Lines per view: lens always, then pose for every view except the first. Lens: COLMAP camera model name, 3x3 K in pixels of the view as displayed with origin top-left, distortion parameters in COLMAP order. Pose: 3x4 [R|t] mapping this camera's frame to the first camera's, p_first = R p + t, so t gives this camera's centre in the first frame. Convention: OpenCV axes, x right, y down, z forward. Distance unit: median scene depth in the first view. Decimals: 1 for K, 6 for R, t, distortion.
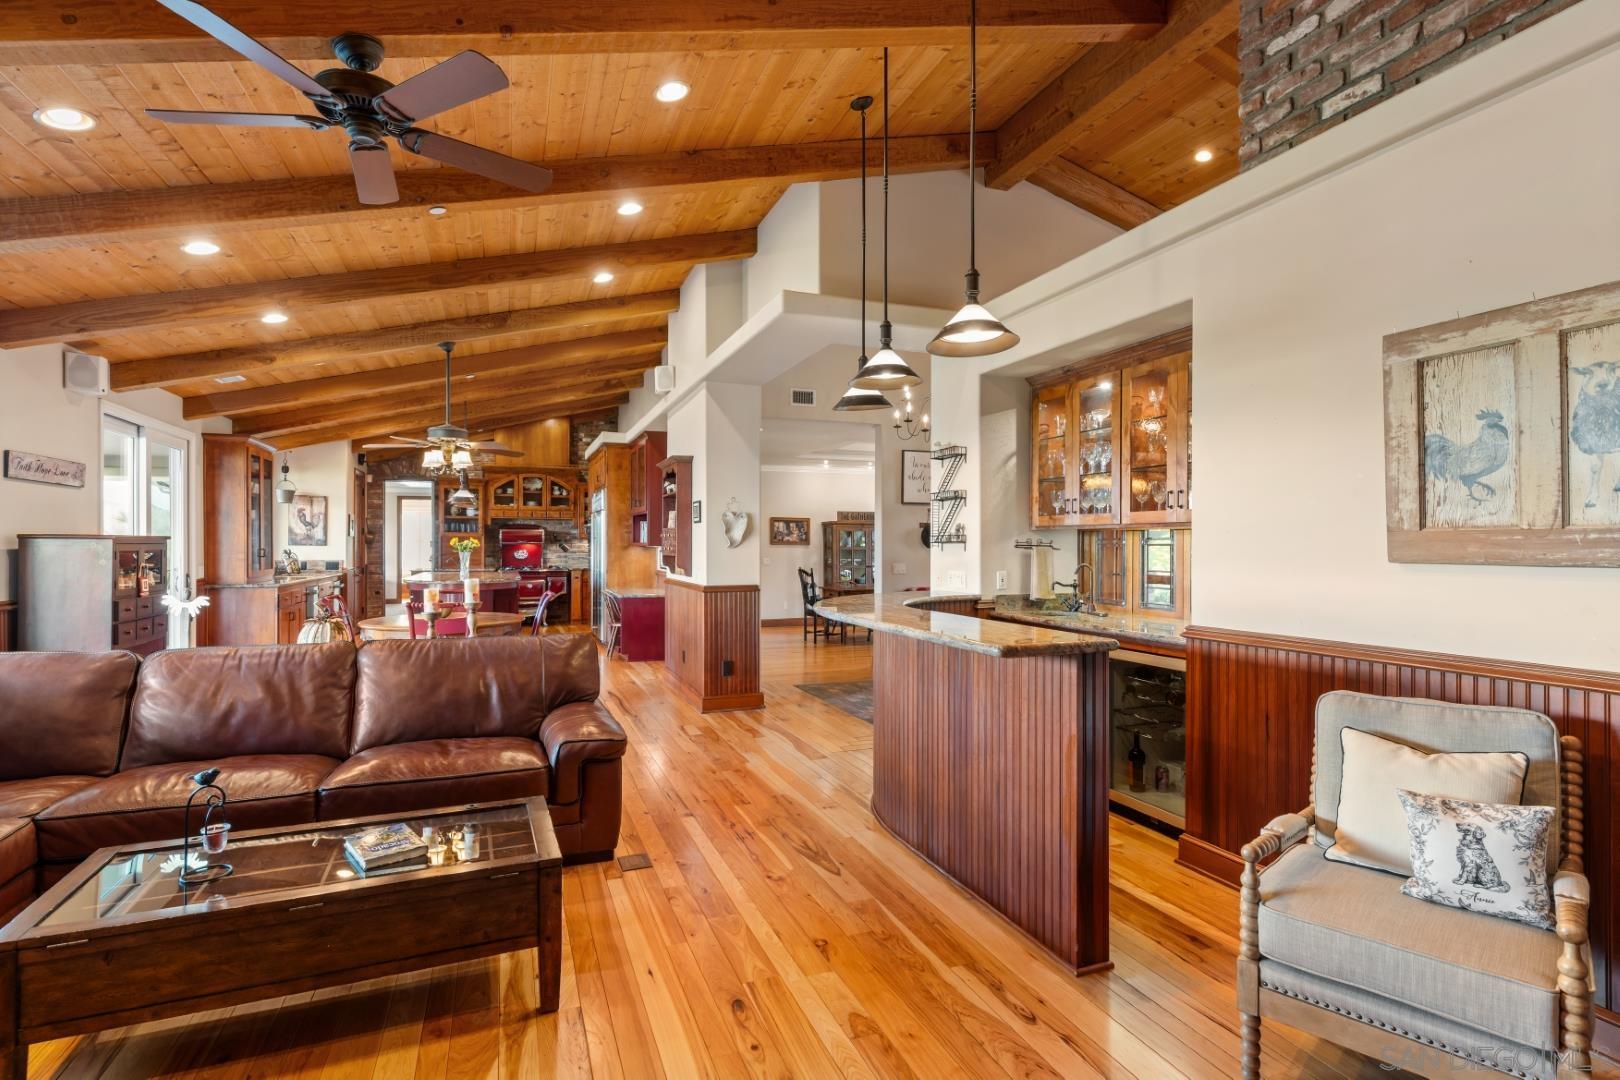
lens RADIAL K [[785.7, 0, 811.9], [0, 785.7, 534.9], [0, 0, 1]] dist [0.000483, 0.000182]
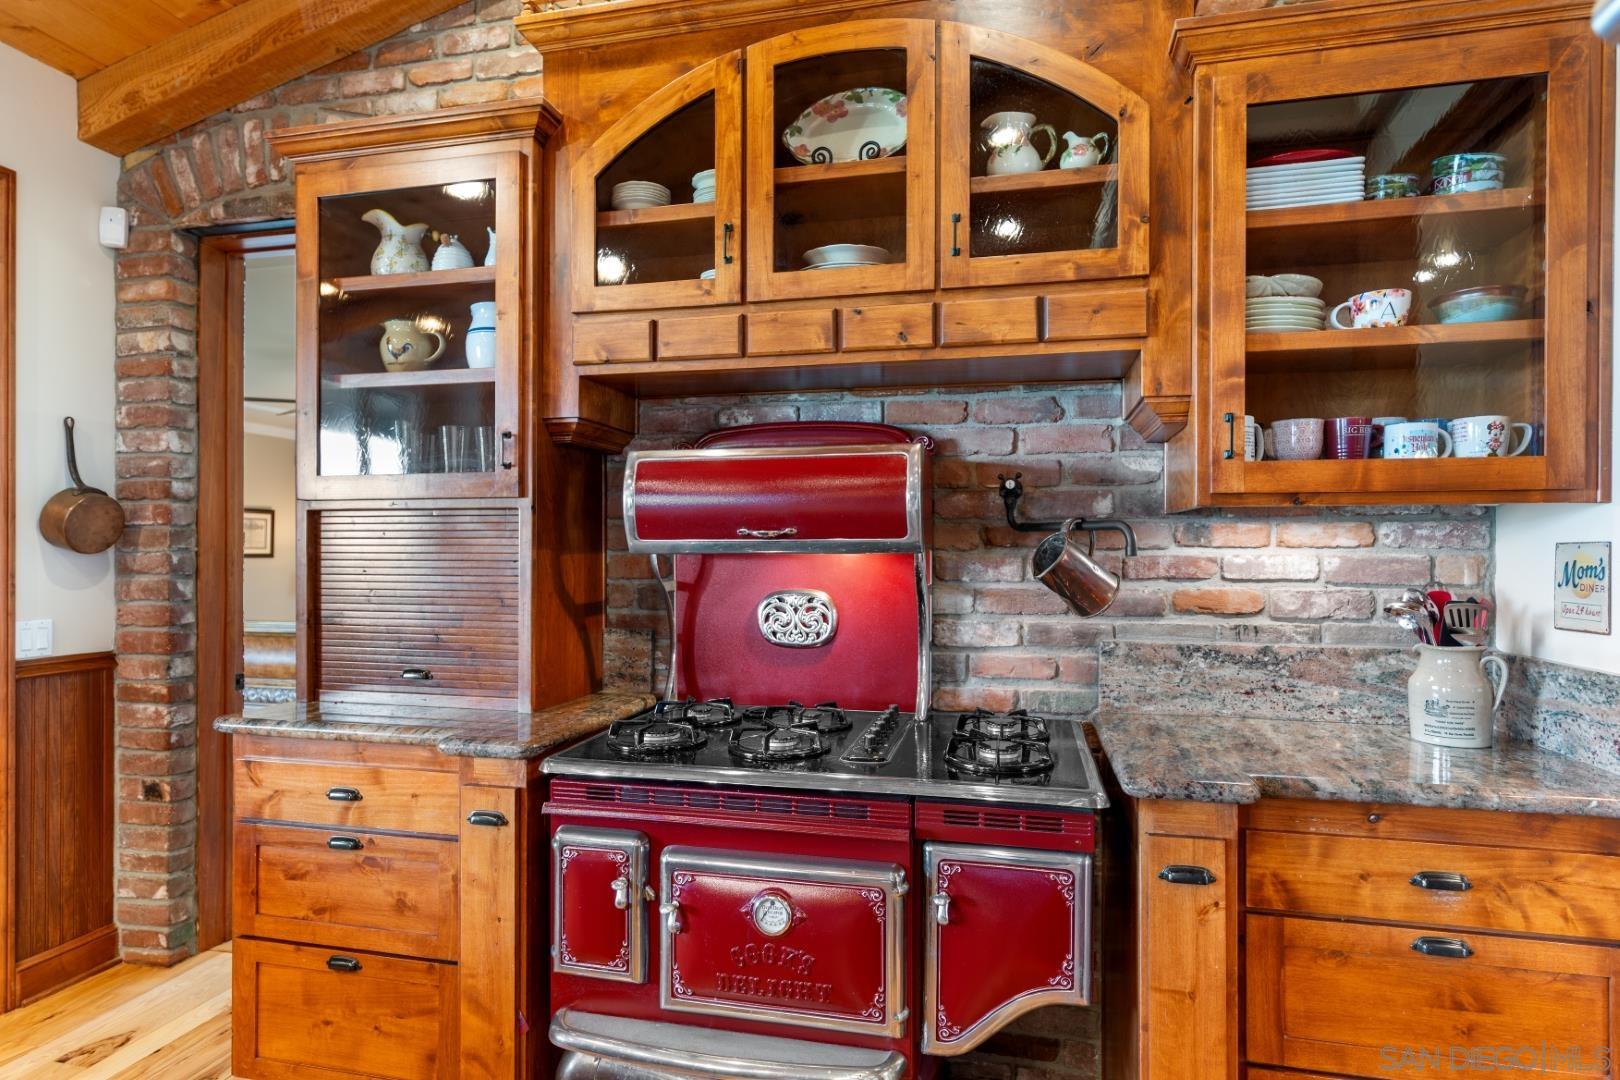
lens RADIAL K [[897.5, 0, 805.1], [0, 897.5, 555.4], [0, 0, 1]] dist [-0.002371, -0.000131]
pose [[0.818660, 0.002818, -0.574272, -0.391031], [0.006268, 0.999885, 0.013843, 0.014702], [0.574245, -0.014933, 0.818547, 1.251649]]
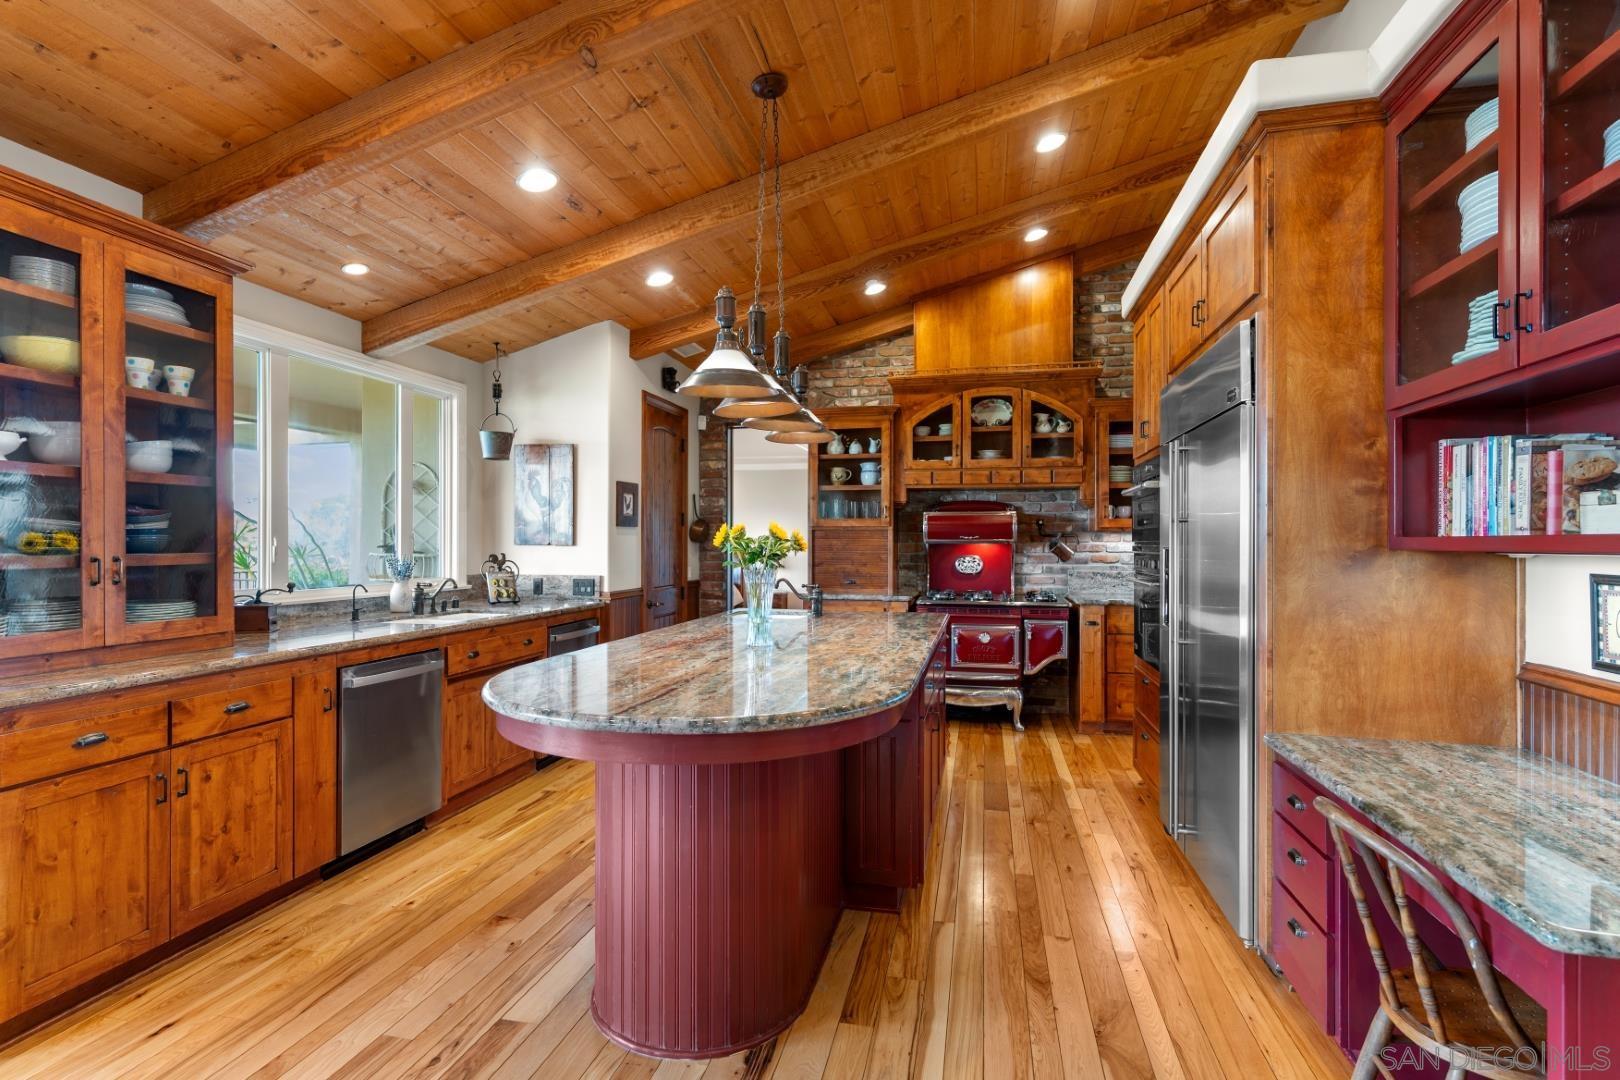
lens RADIAL K [[776.3, 0, 805.0], [0, 776.3, 539.8], [0, 0, 1]] dist [-0.000272, -0.000582]
pose [[0.823225, -0.000541, -0.567715, -0.272596], [0.005944, 0.999953, 0.007666, 0.008204], [0.567684, -0.009685, 0.823190, 0.818387]]
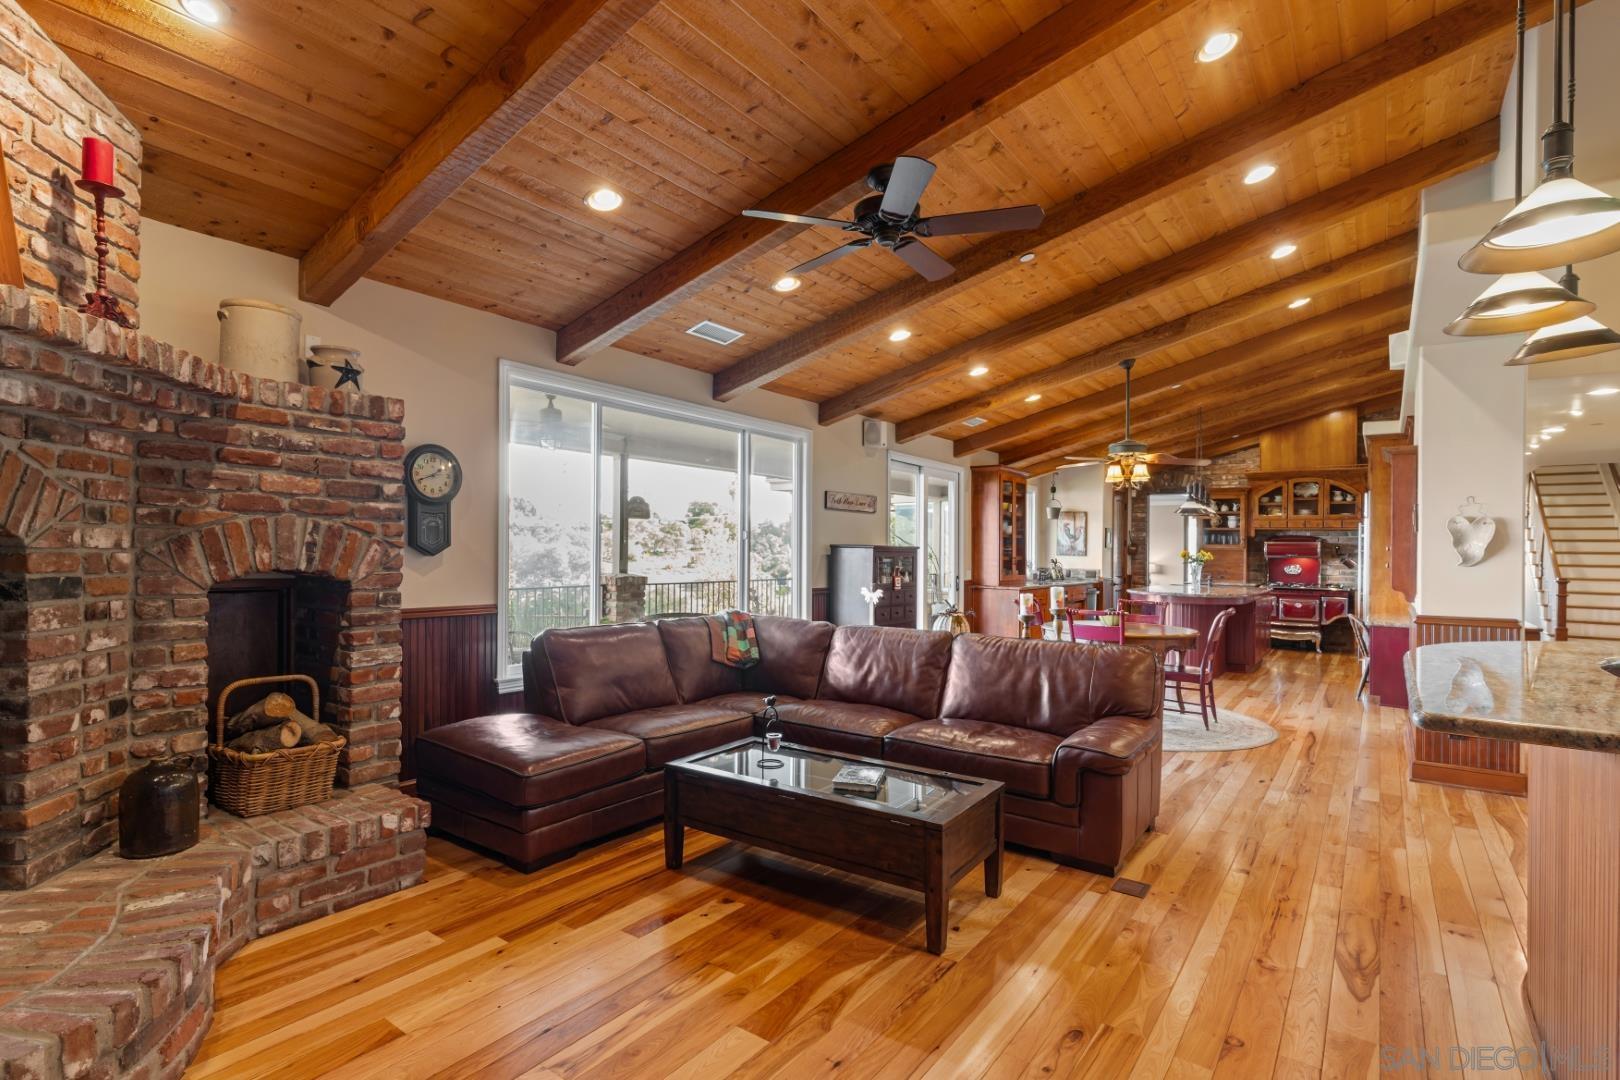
lens RADIAL K [[801.6, 0, 781.2], [0, 801.6, 545.3], [0, 0, 1]] dist [0.002044, 0.000564]
pose [[0.524143, 0.002459, -0.851627, 0.144809], [-0.004908, 0.999988, -0.000133, 0.000409], [0.851616, 0.004249, 0.524149, 0.046154]]
